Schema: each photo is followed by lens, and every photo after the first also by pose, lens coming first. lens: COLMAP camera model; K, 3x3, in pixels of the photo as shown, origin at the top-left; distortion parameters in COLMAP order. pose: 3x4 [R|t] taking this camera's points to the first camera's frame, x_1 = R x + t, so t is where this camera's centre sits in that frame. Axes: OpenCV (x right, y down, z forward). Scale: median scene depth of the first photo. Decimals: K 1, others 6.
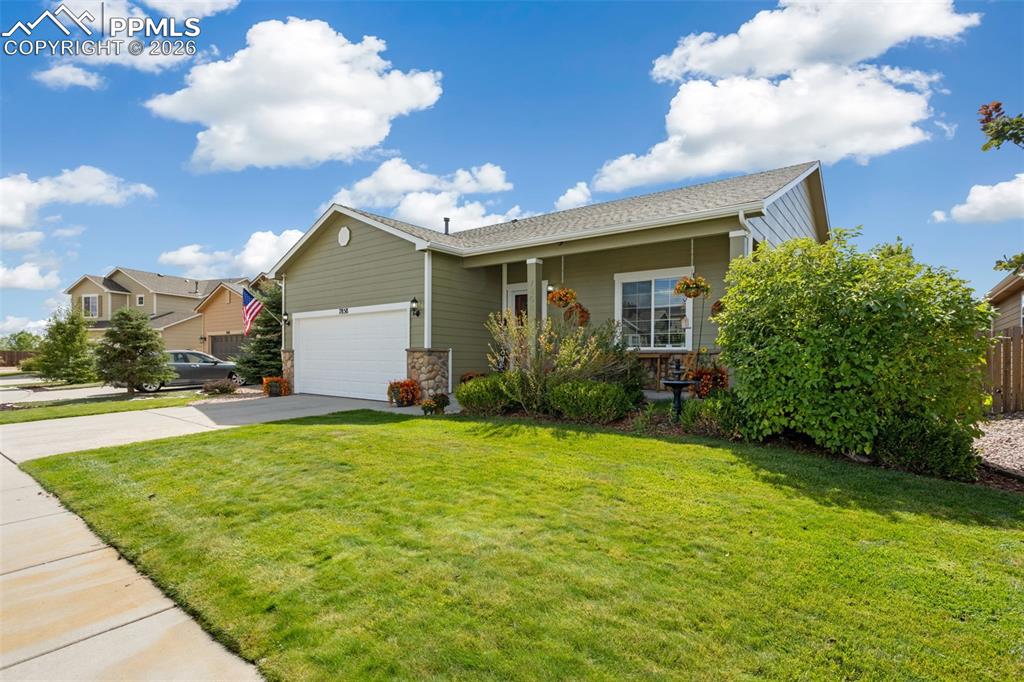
lens RADIAL K [[485.1, 0, 507.2], [0, 485.1, 338.4], [0, 0, 1]] dist [0.003230, 0.000790]
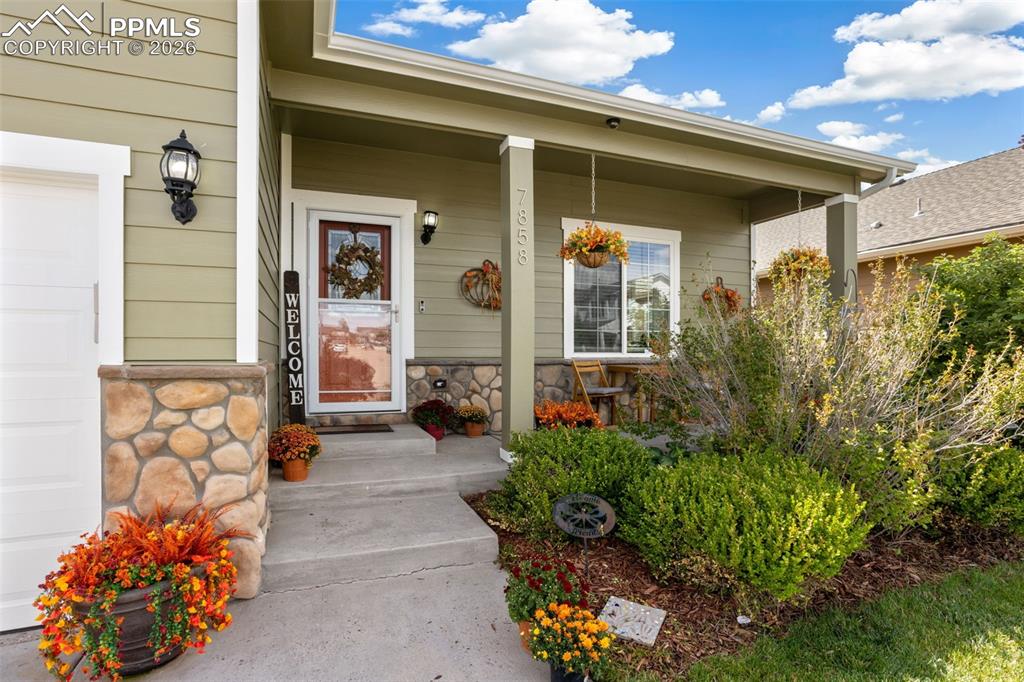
lens RADIAL K [[521.9, 0, 512.6], [0, 521.9, 348.4], [0, 0, 1]] dist [-0.024423, 0.001012]
pose [[0.514749, -0.001748, 0.857339, -0.308056], [-0.033483, 0.999194, 0.022140, 0.002747], [-0.856687, -0.040103, 0.514275, 0.737477]]
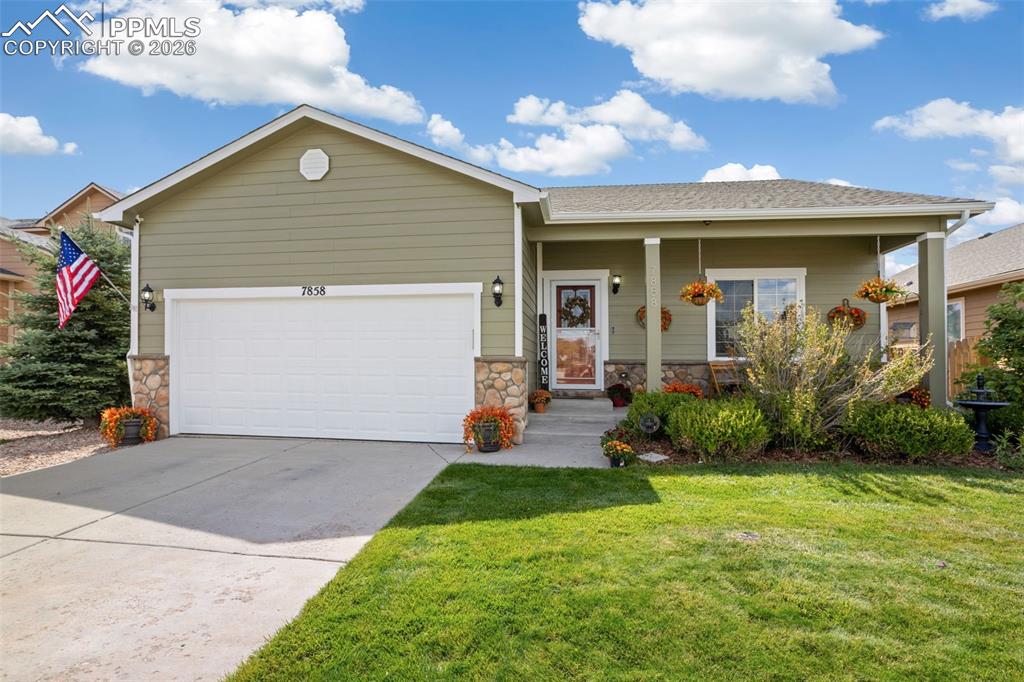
lens RADIAL K [[510.7, 0, 512.0], [0, 510.7, 341.0], [0, 0, 1]] dist [-0.030519, 0.000961]
pose [[0.867681, 0.021315, 0.496664, -0.497536], [-0.019855, 0.999769, -0.008220, 0.005037], [-0.496725, -0.002728, 0.867904, 0.403438]]
